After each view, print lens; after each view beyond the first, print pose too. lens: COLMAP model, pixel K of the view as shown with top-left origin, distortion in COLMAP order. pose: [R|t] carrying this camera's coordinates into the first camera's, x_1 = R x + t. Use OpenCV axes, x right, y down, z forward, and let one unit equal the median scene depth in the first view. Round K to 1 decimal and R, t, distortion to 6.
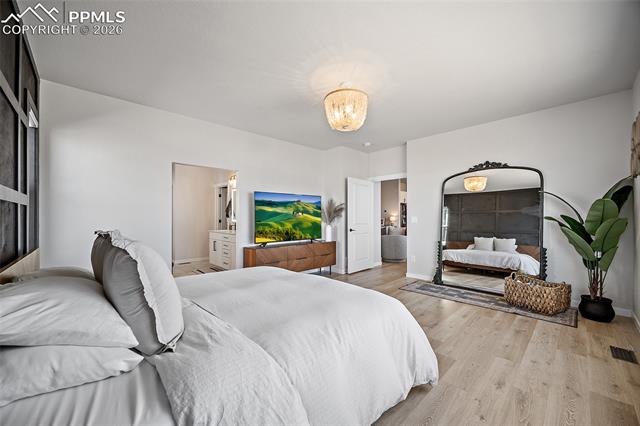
lens RADIAL K [[253.8, 0, 316.9], [0, 253.8, 216.2], [0, 0, 1]] dist [-0.000916, -0.000138]
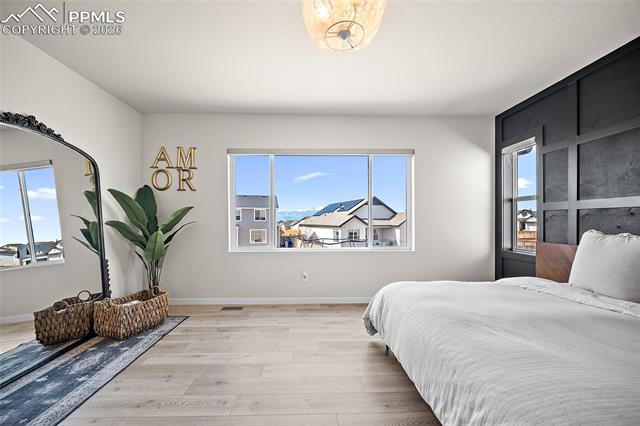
lens RADIAL K [[254.9, 0, 314.4], [0, 254.9, 223.2], [0, 0, 1]] dist [-0.000122, -0.000063]
pose [[-0.744590, -0.004579, 0.667506, -0.148612], [0.000769, 0.999970, 0.007718, 0.003785], [-0.667522, 0.006260, -0.744564, 1.226024]]
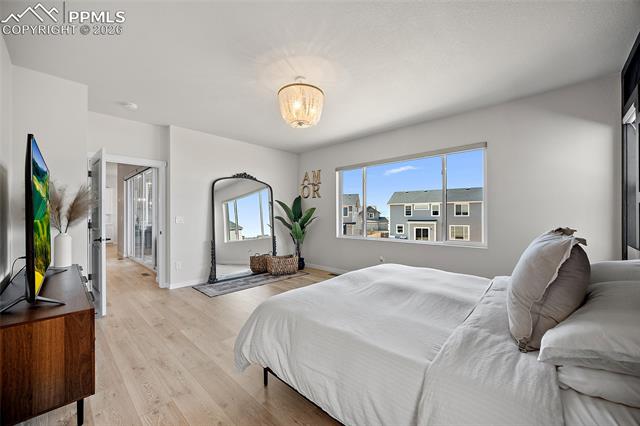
lens RADIAL K [[250.7, 0, 316.9], [0, 250.7, 214.3], [0, 0, 1]] dist [-0.000671, -0.000143]
pose [[-0.055505, 0.007893, 0.998427, -0.734859], [-0.000377, 0.999969, -0.007926, 0.002115], [-0.998458, -0.000816, -0.055500, 0.869071]]
